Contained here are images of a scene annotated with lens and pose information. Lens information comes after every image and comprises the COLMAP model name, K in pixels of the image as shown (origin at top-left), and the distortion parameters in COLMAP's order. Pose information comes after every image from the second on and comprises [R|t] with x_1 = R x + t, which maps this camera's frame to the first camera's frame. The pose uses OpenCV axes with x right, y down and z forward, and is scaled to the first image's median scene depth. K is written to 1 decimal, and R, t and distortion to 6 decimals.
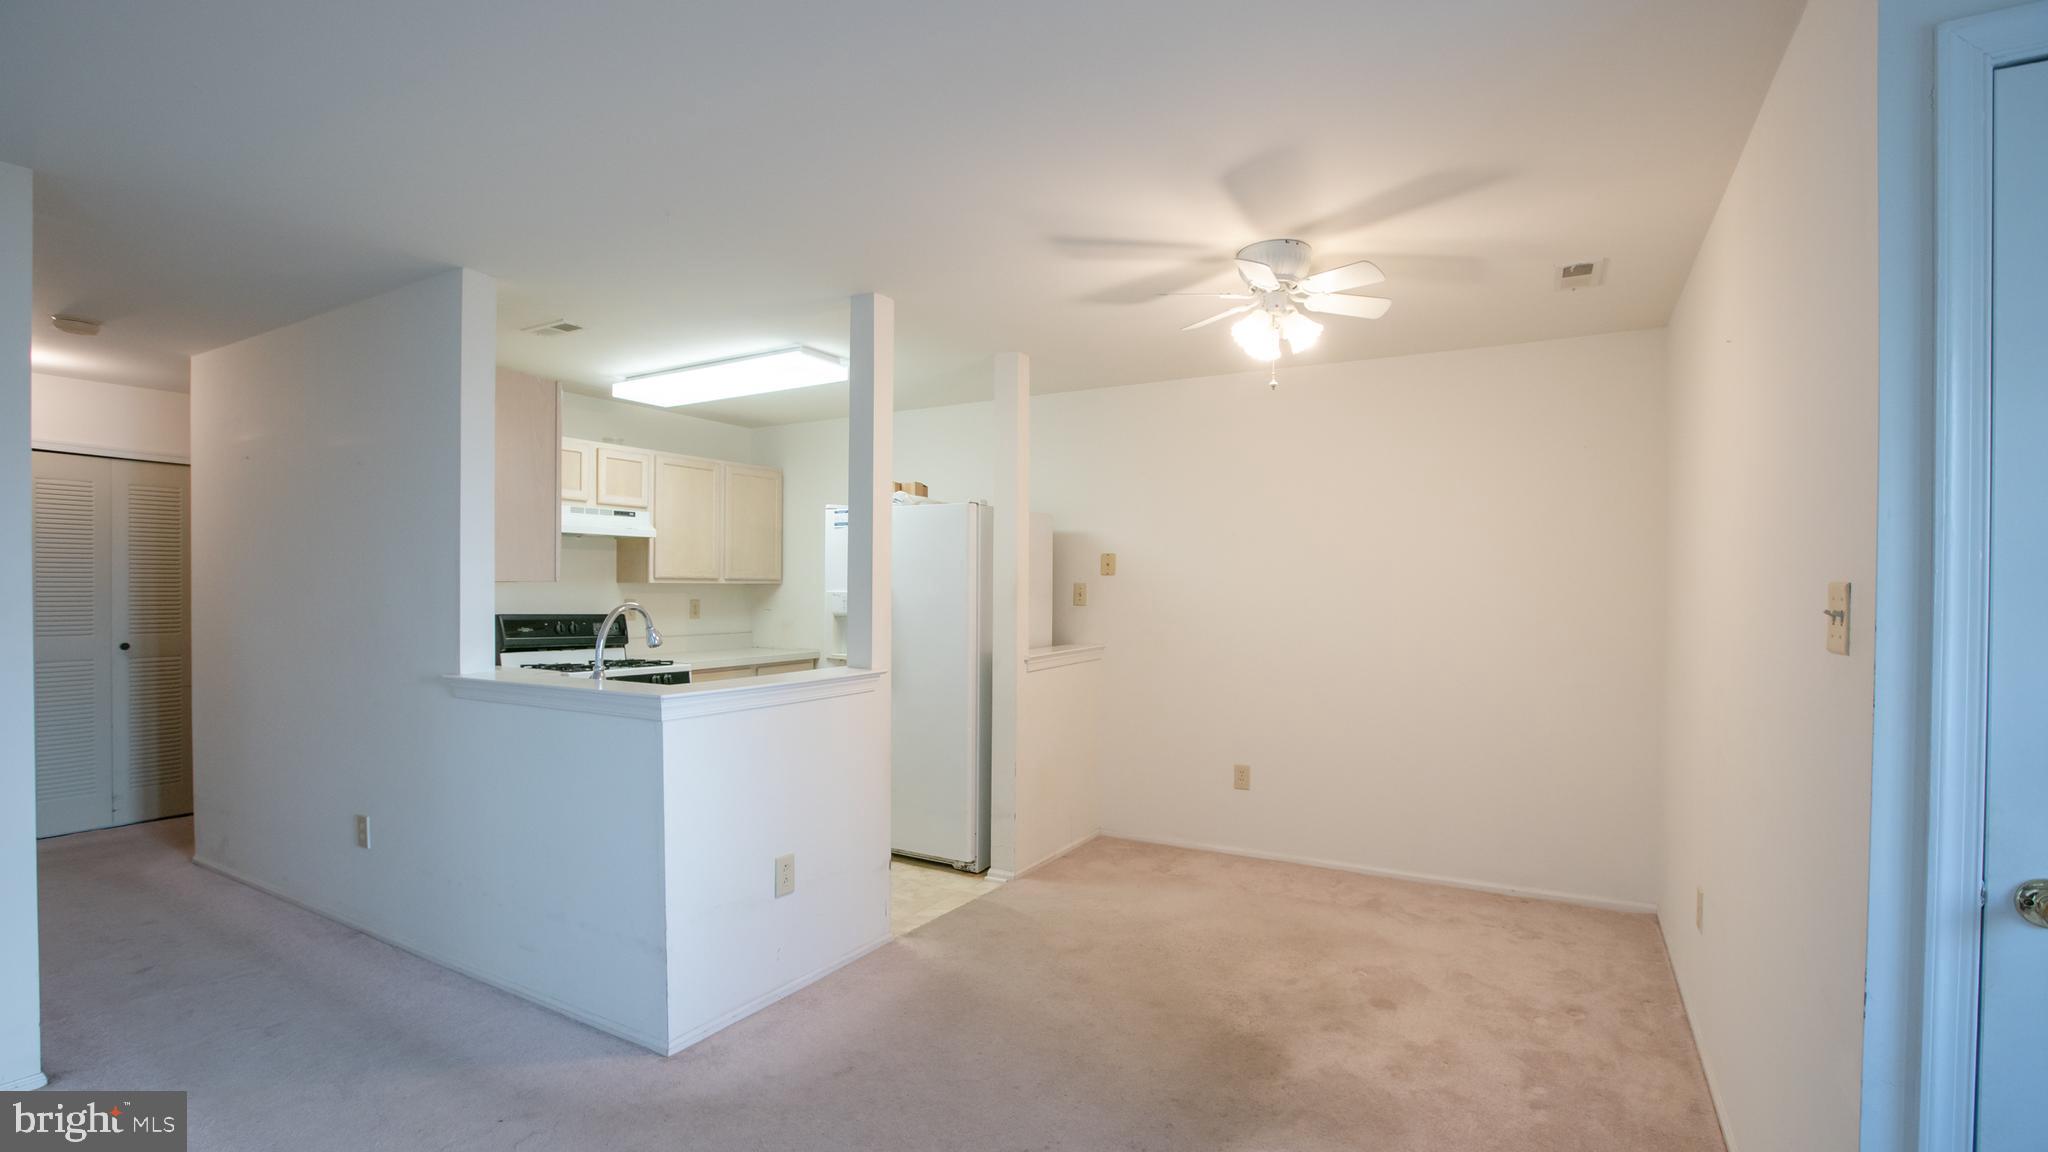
lens RADIAL K [[934.8, 0, 1019.3], [0, 934.8, 584.0], [0, 0, 1]] dist [-0.032680, 0.000695]
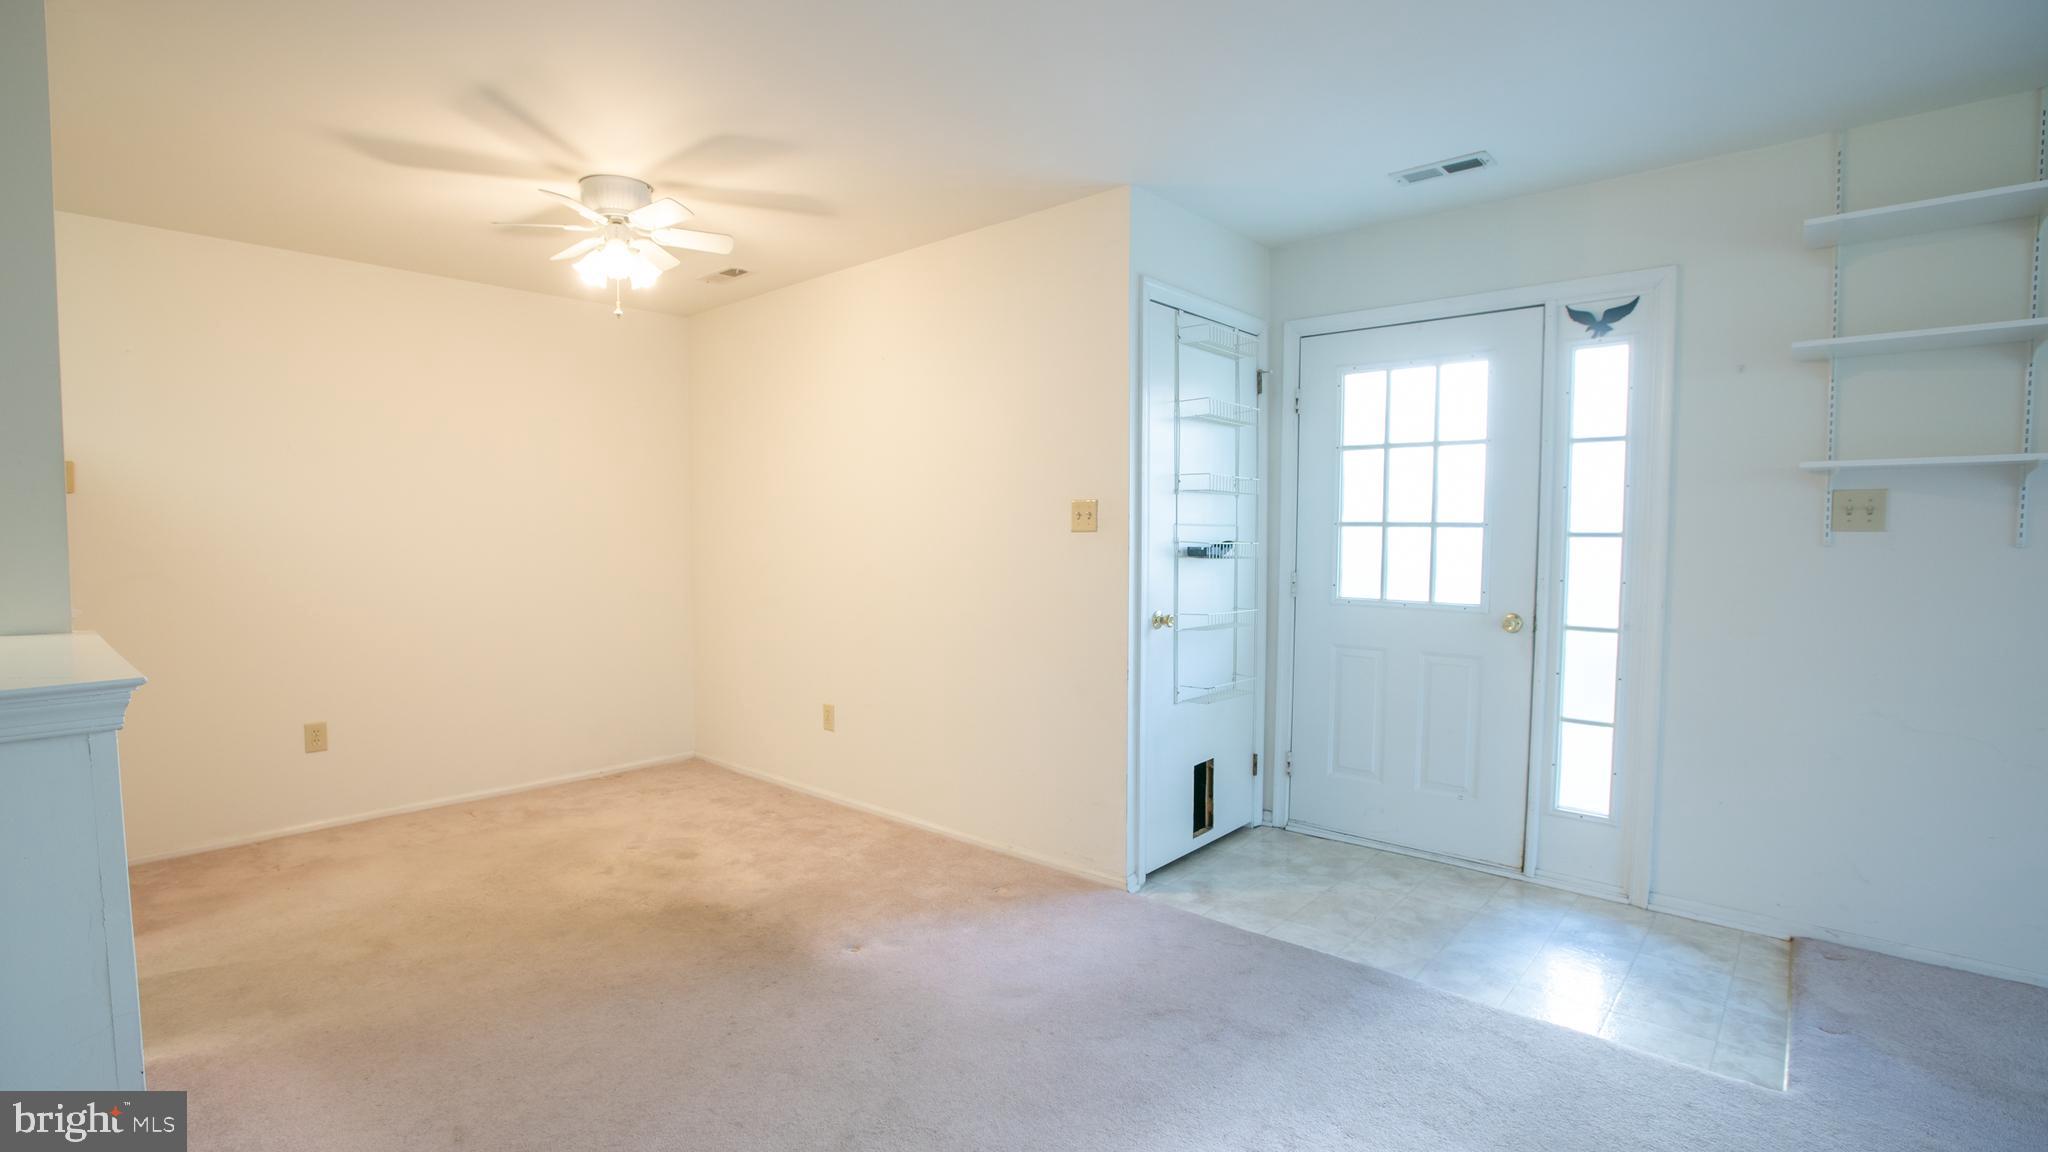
lens RADIAL K [[934.8, 0, 1018.2], [0, 934.8, 578.8], [0, 0, 1]] dist [-0.032680, 0.000695]
pose [[0.210371, -0.059503, 0.975809, -0.571557], [-0.000709, 0.998136, 0.061017, 0.018159], [-0.977621, -0.013528, 0.209936, 0.281546]]
